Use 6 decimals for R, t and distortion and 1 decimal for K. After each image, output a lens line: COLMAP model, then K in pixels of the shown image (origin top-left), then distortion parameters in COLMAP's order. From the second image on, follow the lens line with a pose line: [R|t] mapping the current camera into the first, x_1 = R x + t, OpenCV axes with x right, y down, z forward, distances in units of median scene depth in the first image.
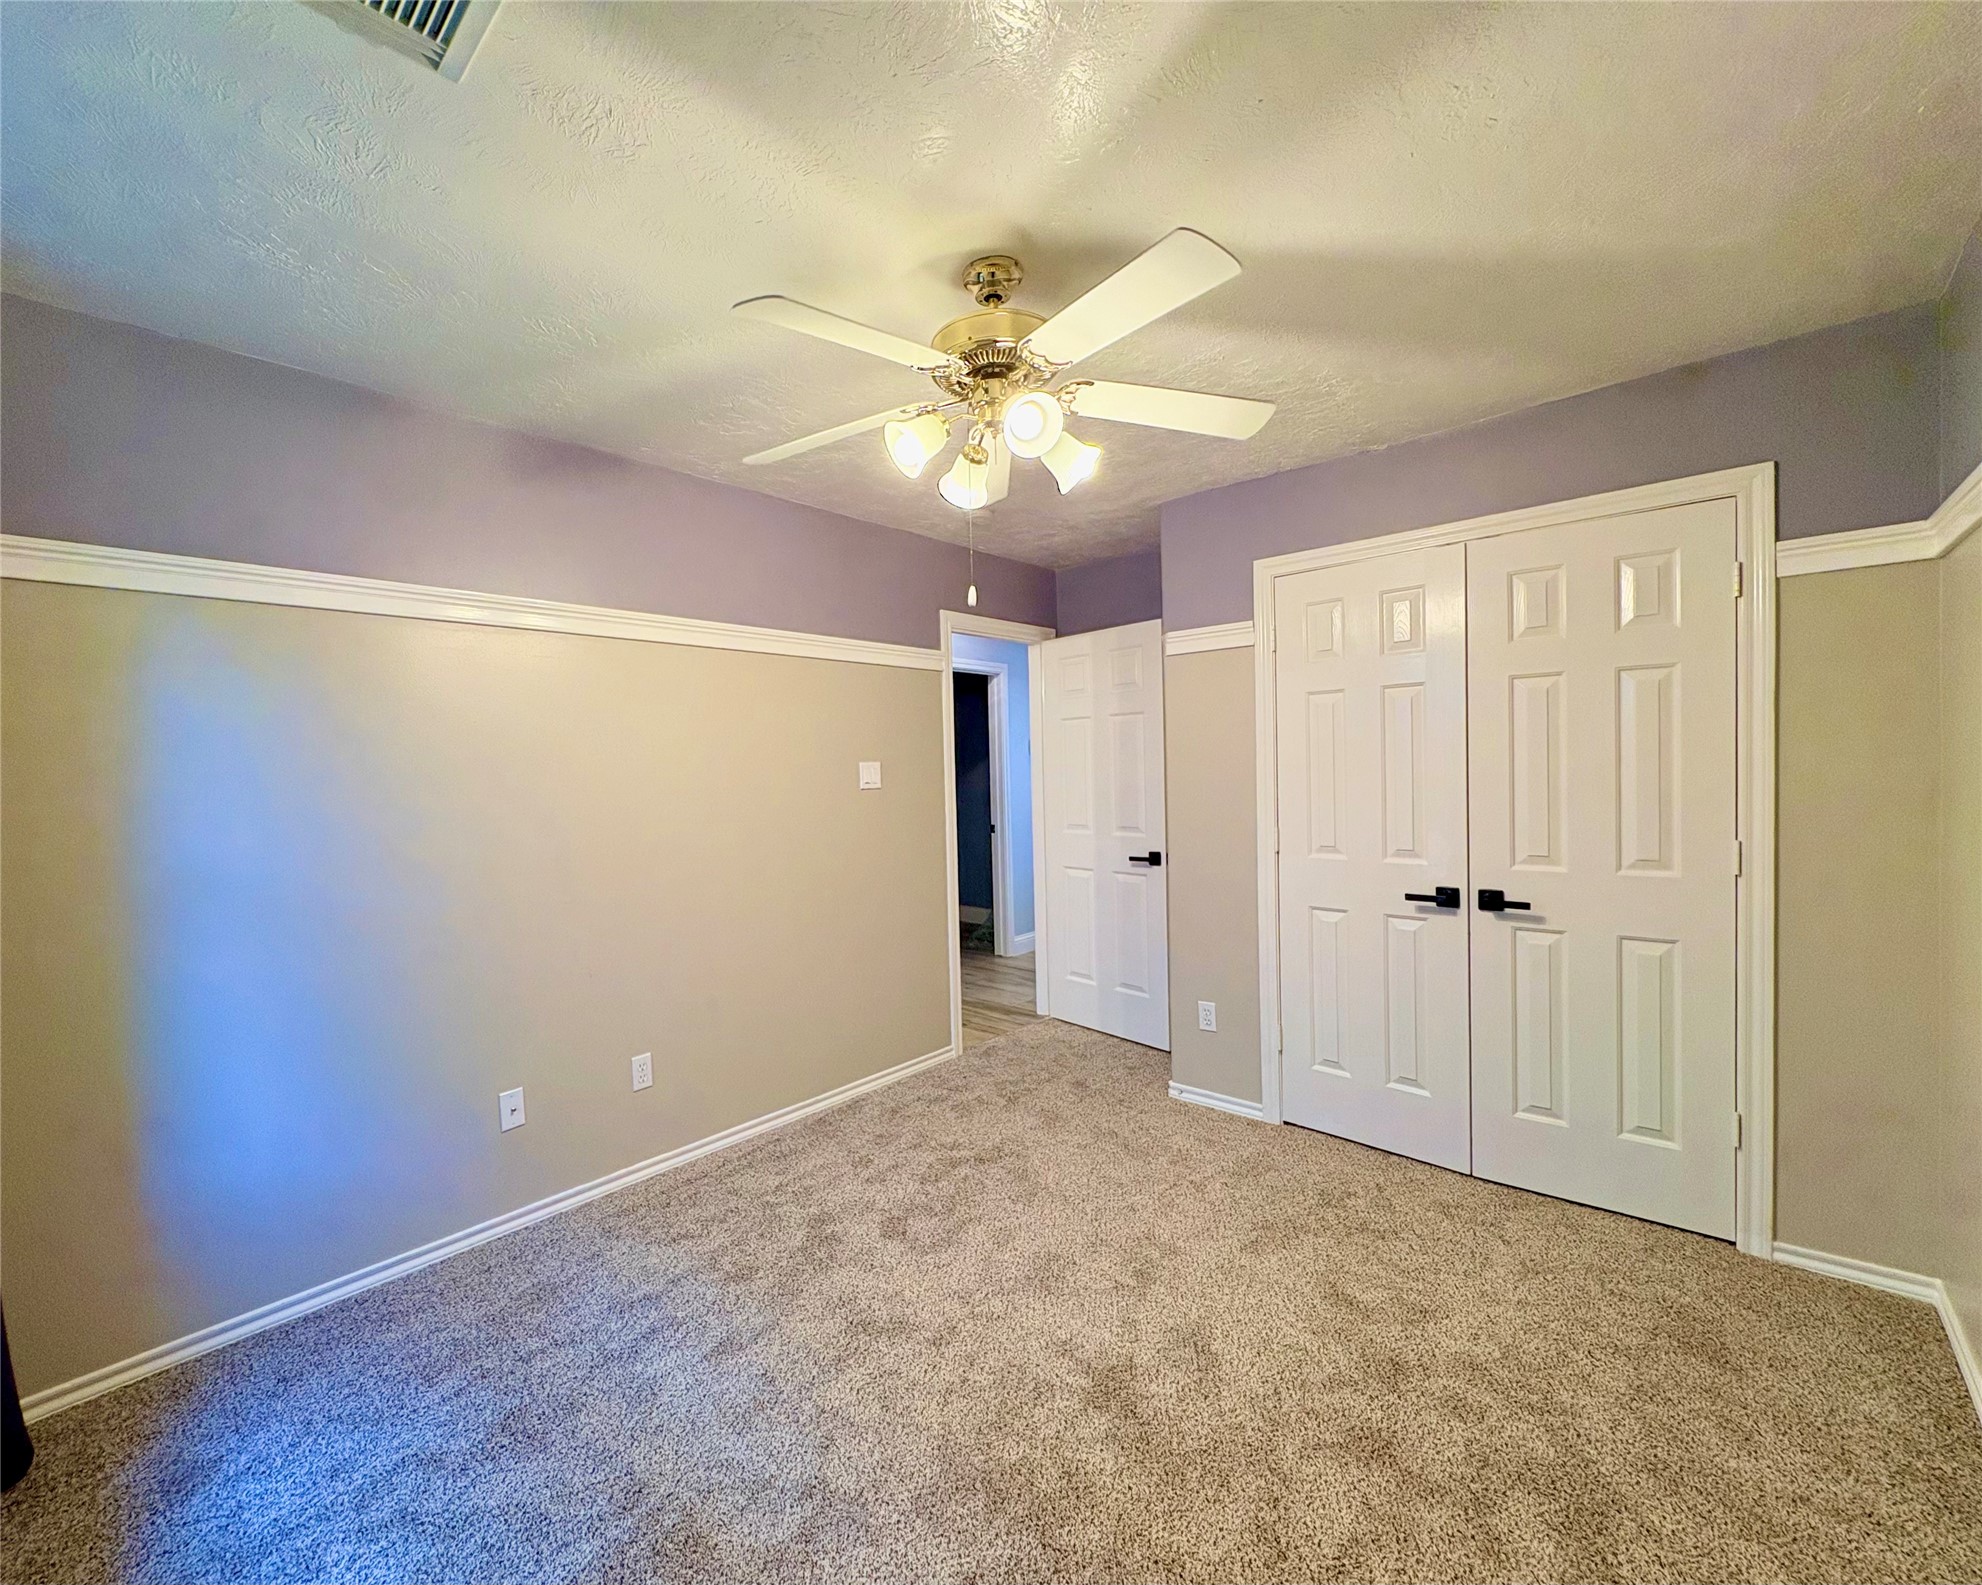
lens RADIAL K [[861.9, 0, 991.0], [0, 861.9, 792.5], [0, 0, 1]] dist [0.001641, -0.000463]
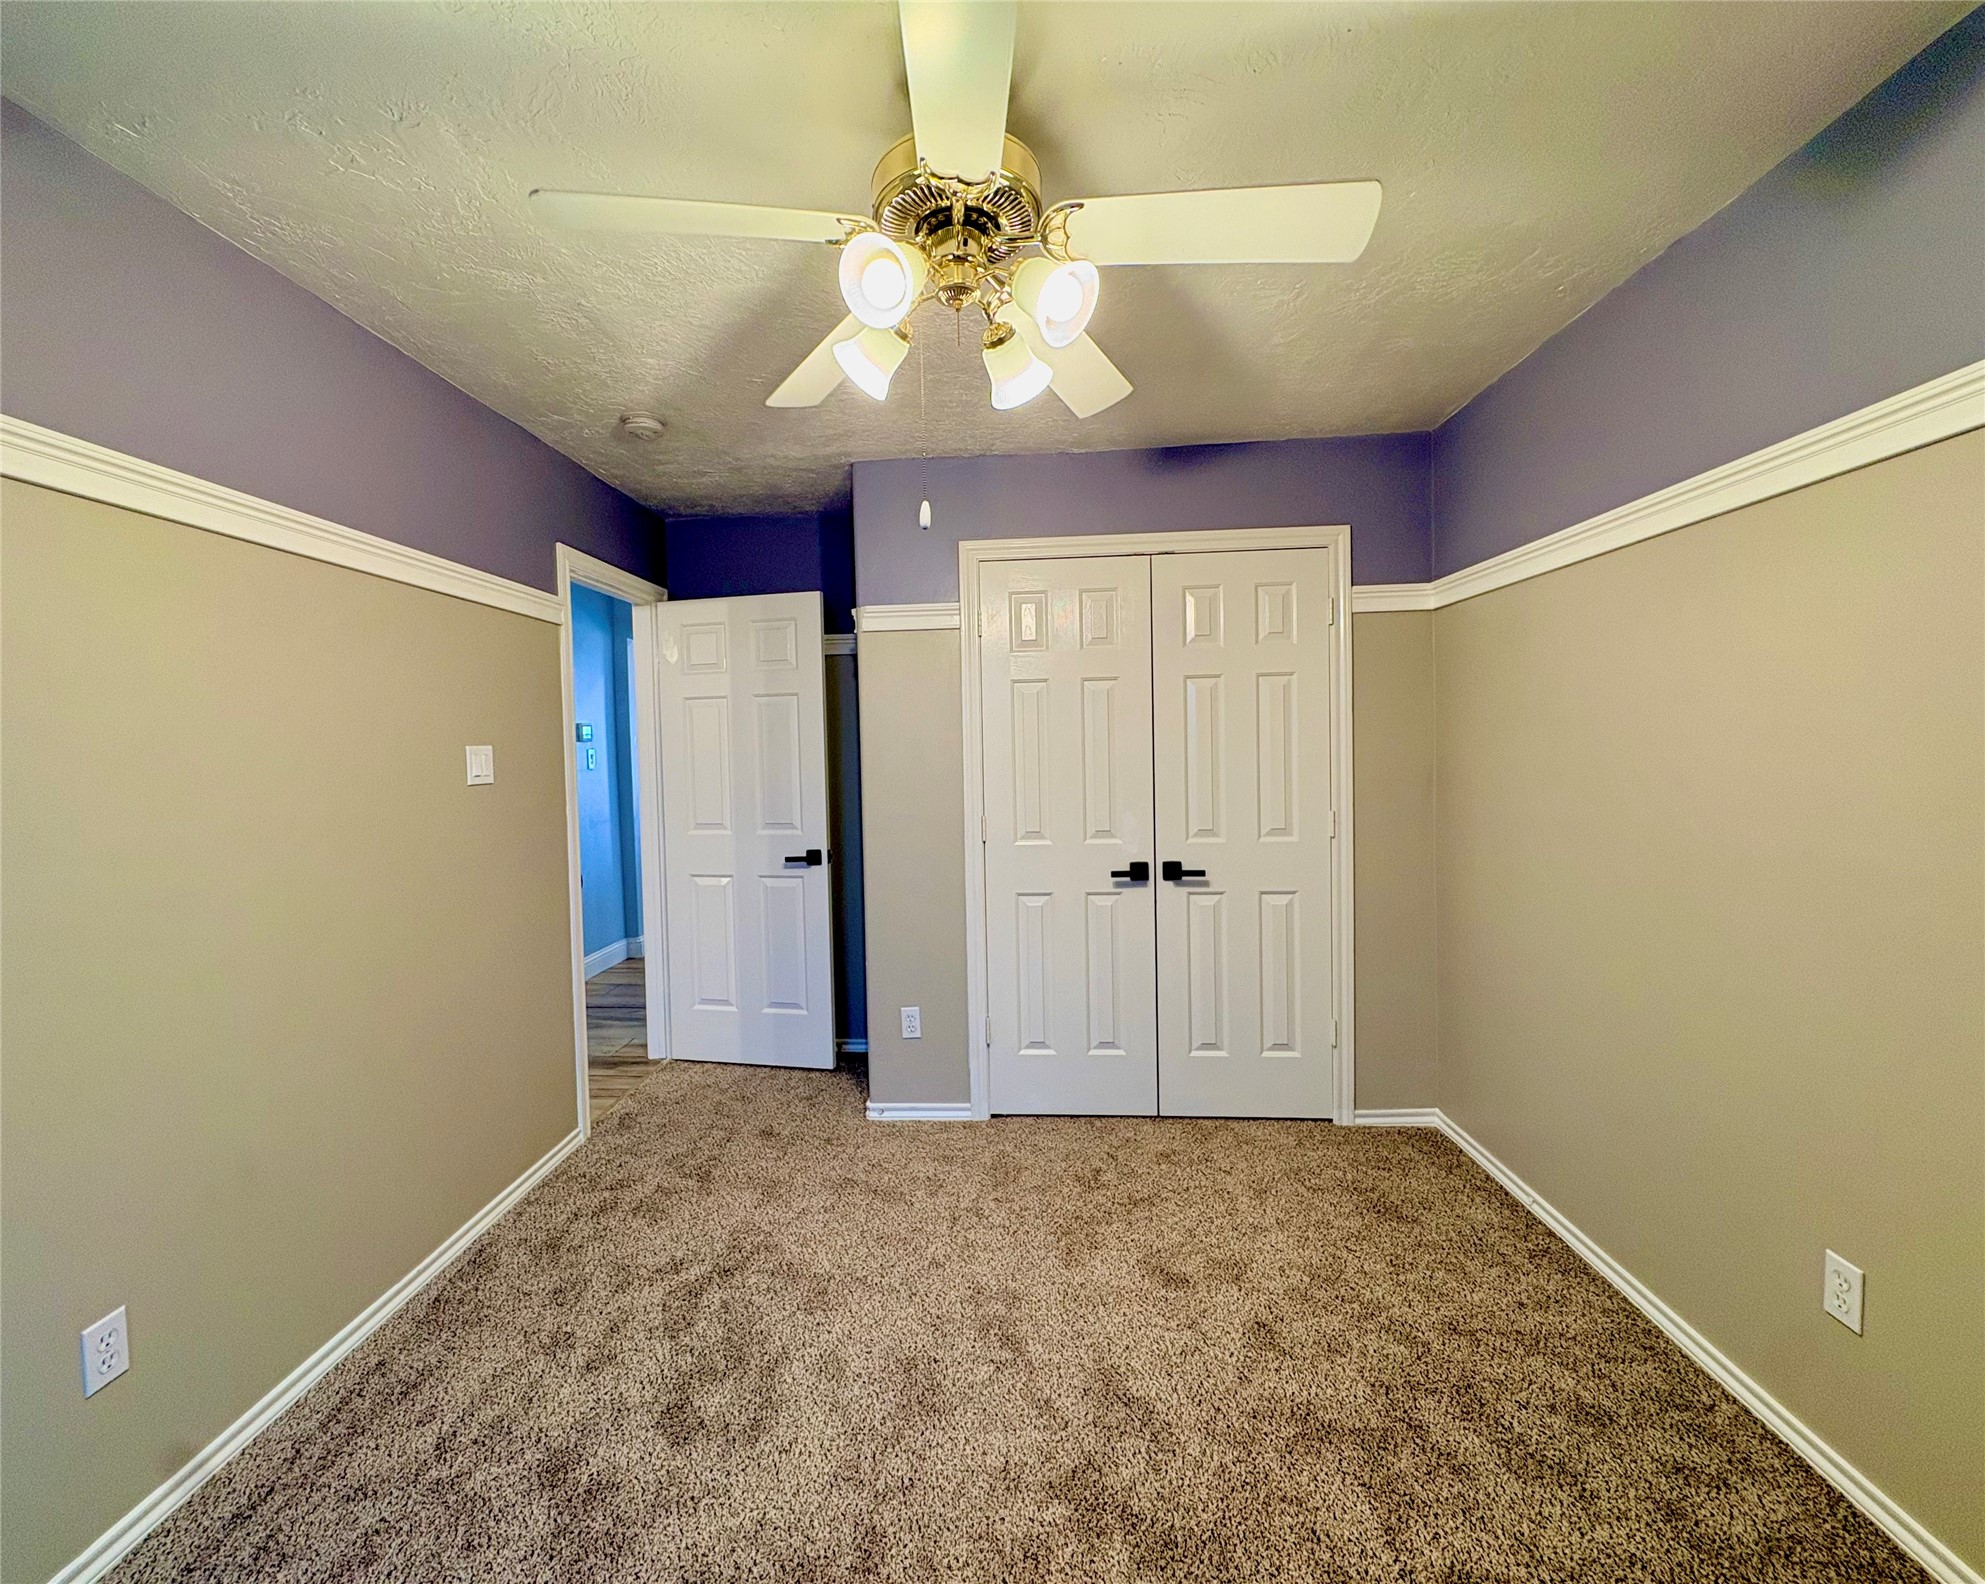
lens RADIAL K [[840.4, 0, 990.4], [0, 840.4, 767.9], [0, 0, 1]] dist [0.001264, -0.000249]
pose [[0.788917, -0.006646, 0.614463, -0.275121], [0.020279, 0.999678, -0.015224, 0.001364], [-0.614165, 0.024471, 0.788798, 0.264206]]
